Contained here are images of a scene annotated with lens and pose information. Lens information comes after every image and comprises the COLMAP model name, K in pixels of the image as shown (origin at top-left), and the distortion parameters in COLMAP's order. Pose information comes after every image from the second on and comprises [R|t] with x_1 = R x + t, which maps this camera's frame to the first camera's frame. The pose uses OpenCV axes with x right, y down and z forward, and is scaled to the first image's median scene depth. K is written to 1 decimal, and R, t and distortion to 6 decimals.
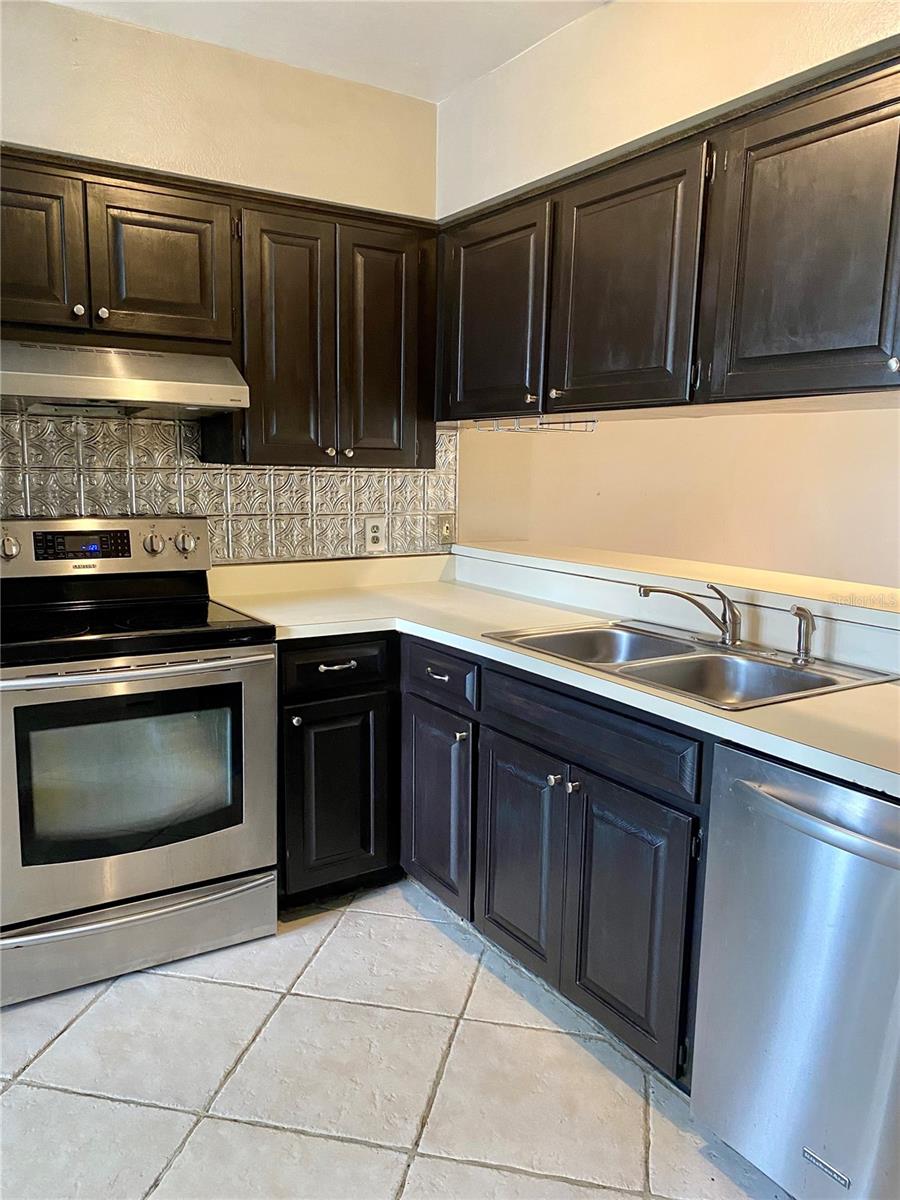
lens RADIAL K [[895.7, 0, 452.6], [0, 895.7, 611.2], [0, 0, 1]] dist [0.072587, -0.135323]
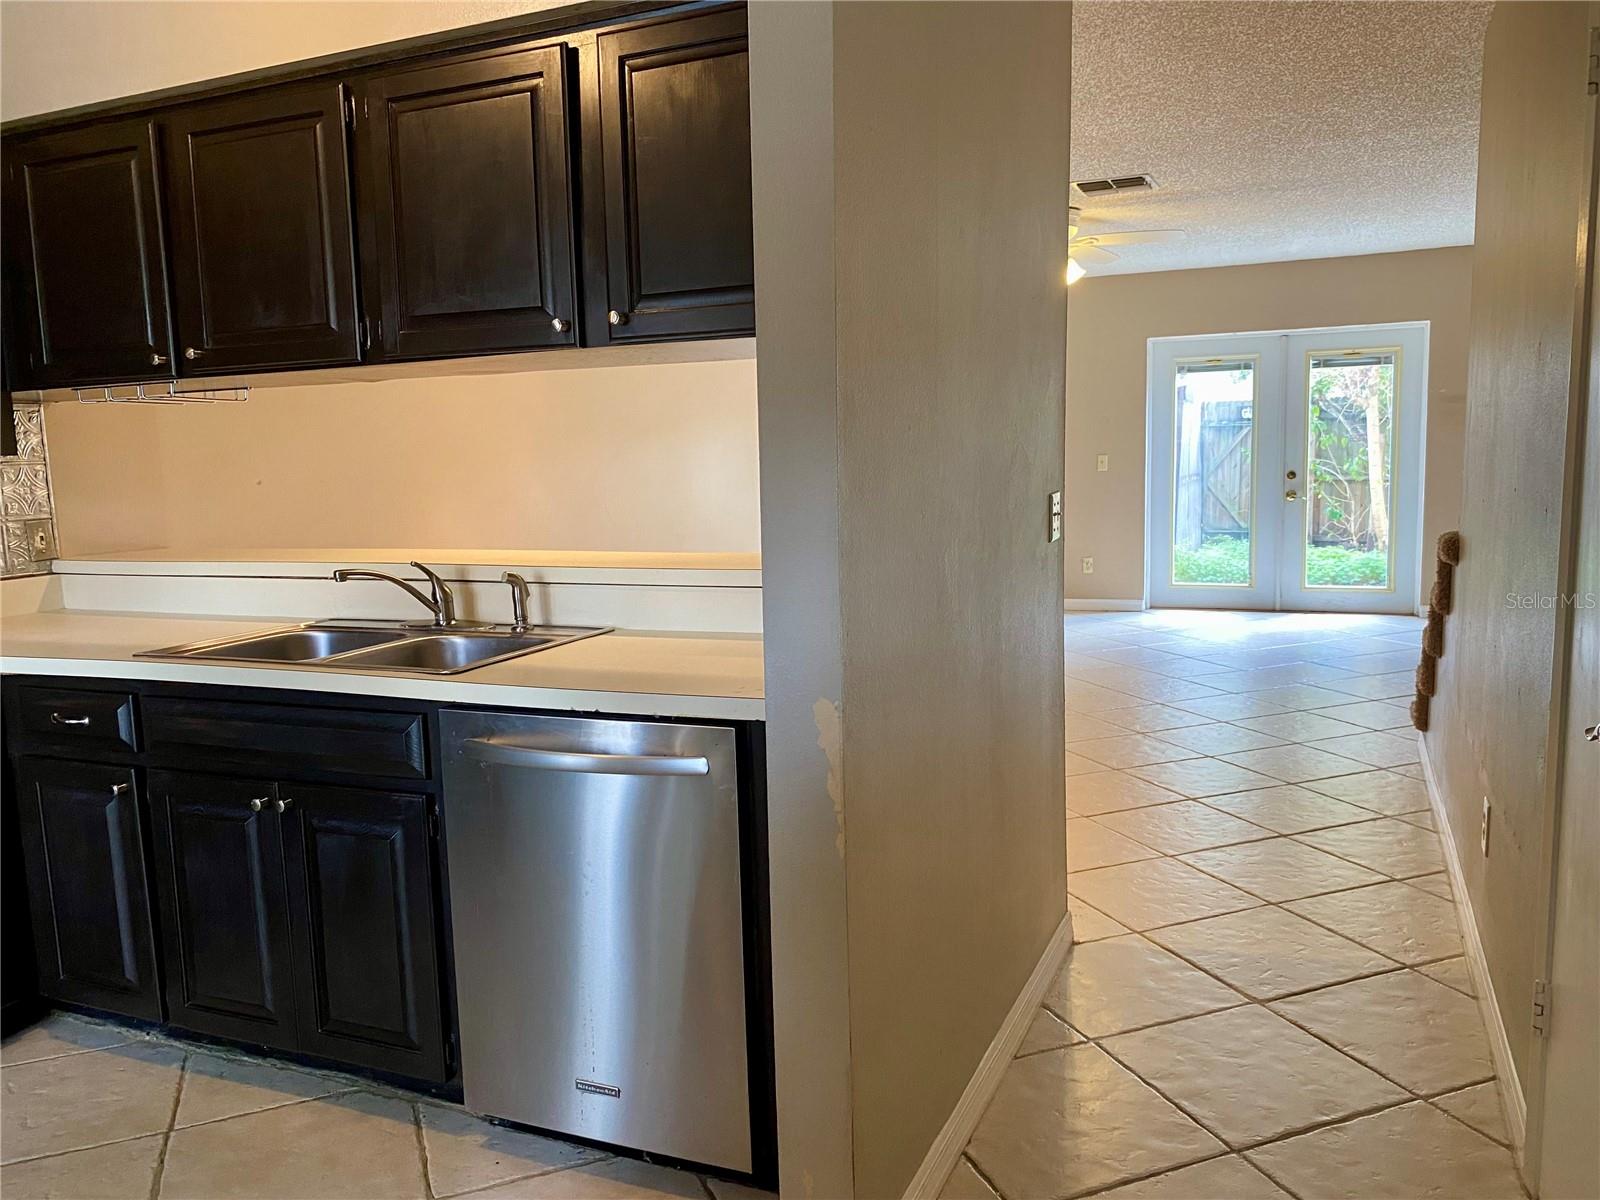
lens RADIAL K [[1232.5, 0, 809.0], [0, 1232.5, 594.2], [0, 0, 1]] dist [0.025809, -0.028757]
pose [[0.828717, -0.112067, 0.548332, -0.067874], [0.137962, 0.990419, -0.006088, 0.063511], [-0.542396, 0.080694, 0.836238, -0.244819]]
